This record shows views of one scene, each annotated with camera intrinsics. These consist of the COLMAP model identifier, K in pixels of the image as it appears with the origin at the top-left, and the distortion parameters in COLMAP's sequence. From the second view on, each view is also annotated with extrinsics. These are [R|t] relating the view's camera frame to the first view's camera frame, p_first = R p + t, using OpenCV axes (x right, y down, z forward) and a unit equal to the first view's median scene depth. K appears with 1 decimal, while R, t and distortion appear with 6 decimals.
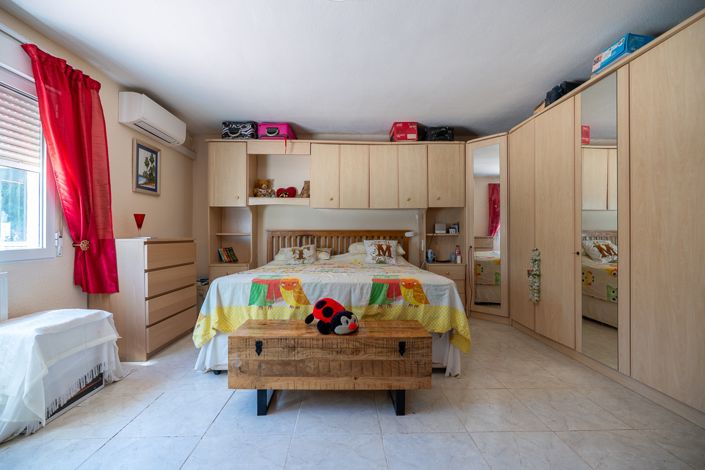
lens RADIAL K [[310.2, 0, 358.3], [0, 310.2, 235.0], [0, 0, 1]] dist [-0.009799, 0.000562]
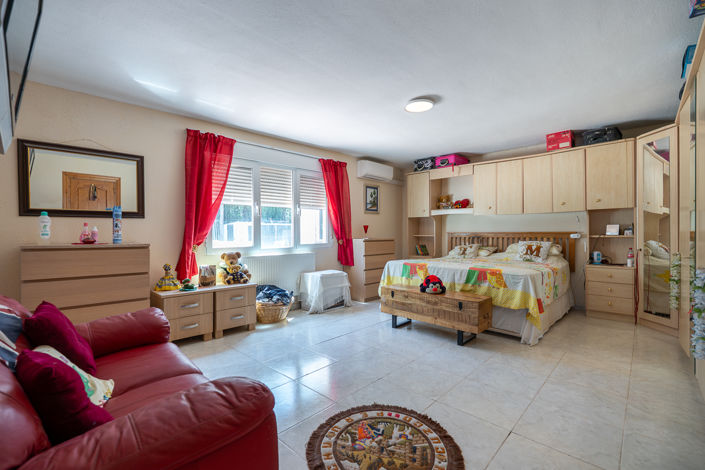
lens RADIAL K [[310.2, 0, 352.6], [0, 310.2, 234.4], [0, 0, 1]] dist [-0.009799, 0.000562]
pose [[0.705413, -0.001473, -0.708795, 0.517843], [0.003892, 0.999991, 0.001795, -0.016954], [0.708786, -0.004024, 0.705412, -0.340046]]
